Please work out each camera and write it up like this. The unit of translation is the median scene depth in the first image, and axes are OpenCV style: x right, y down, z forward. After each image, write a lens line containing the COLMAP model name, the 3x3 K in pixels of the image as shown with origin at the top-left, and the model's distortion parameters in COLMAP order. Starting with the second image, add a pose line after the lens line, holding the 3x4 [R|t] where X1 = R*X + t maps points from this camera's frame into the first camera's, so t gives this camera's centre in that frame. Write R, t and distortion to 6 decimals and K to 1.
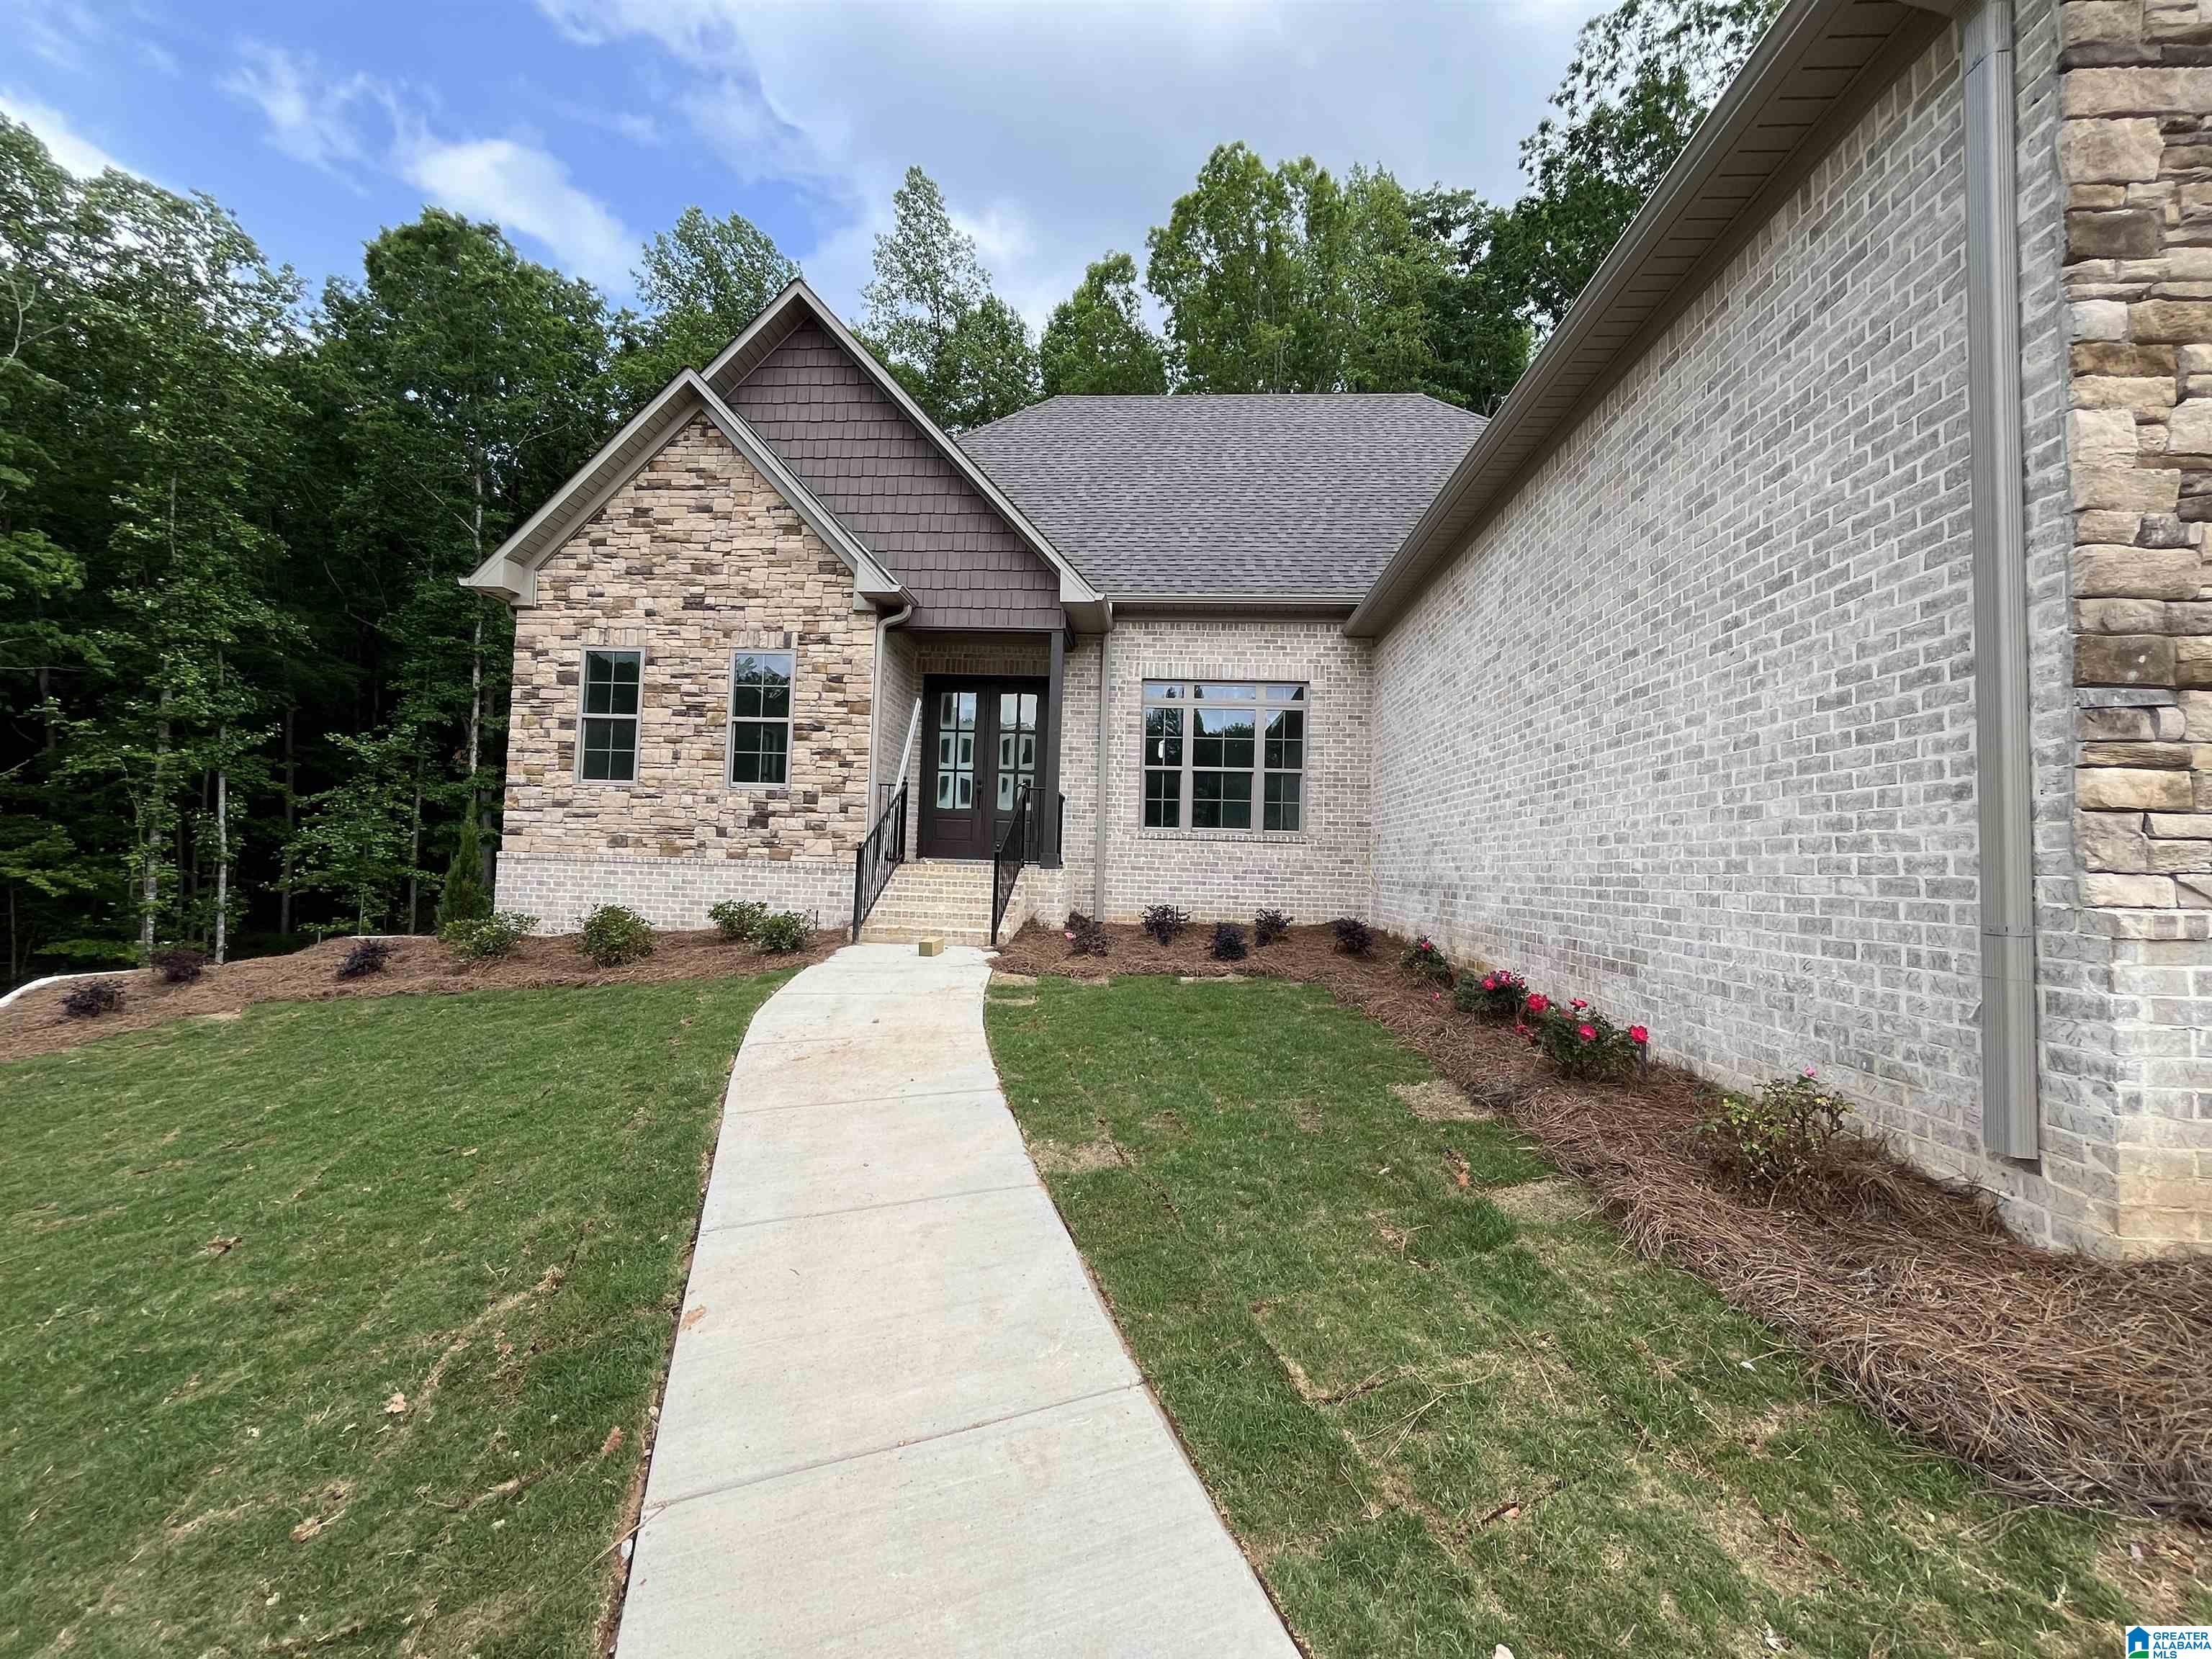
lens RADIAL K [[896.0, 0, 1106.0], [0, 896.0, 829.5], [0, 0, 1]] dist [-0.000772, -0.000132]
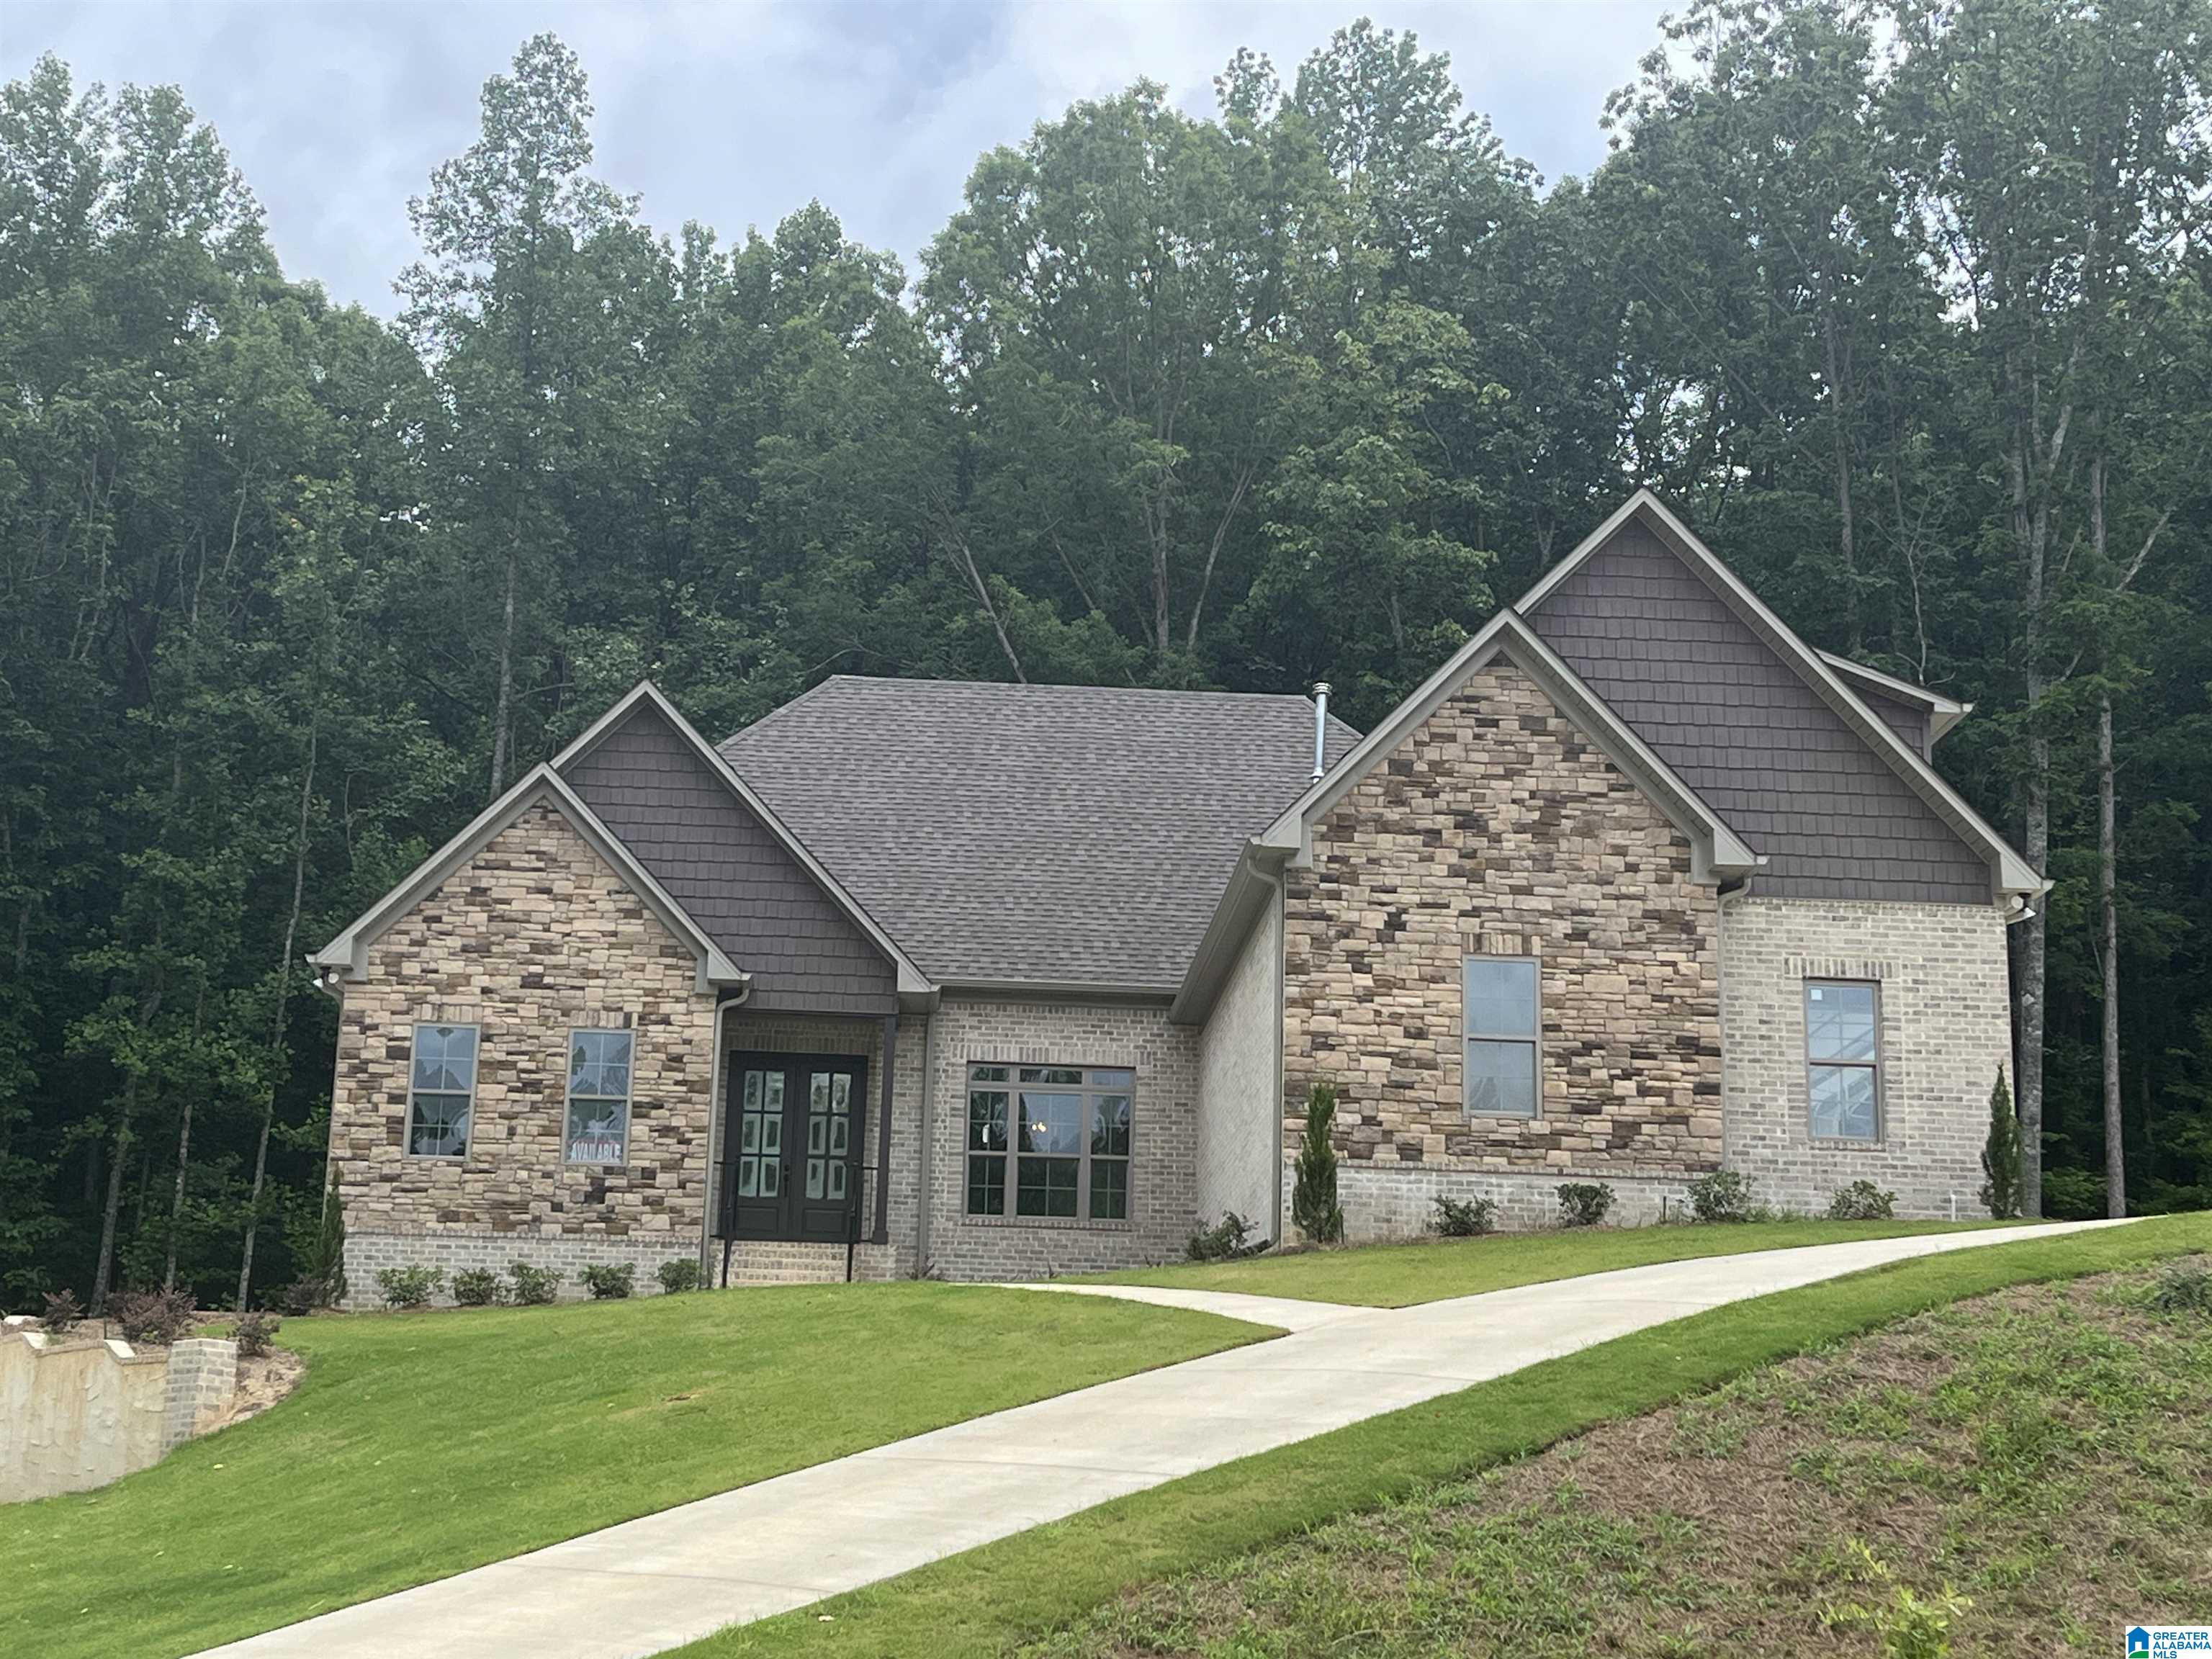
lens RADIAL K [[3399.5, 0, 1106.0], [0, 3399.5, 829.5], [0, 0, 1]] dist [0.155096, -0.042957]
pose [[0.990117, 0.028638, 0.137286, -0.351877], [-0.000074, 0.979036, -0.203688, 0.366899], [-0.140241, 0.201665, 0.969362, -2.880040]]
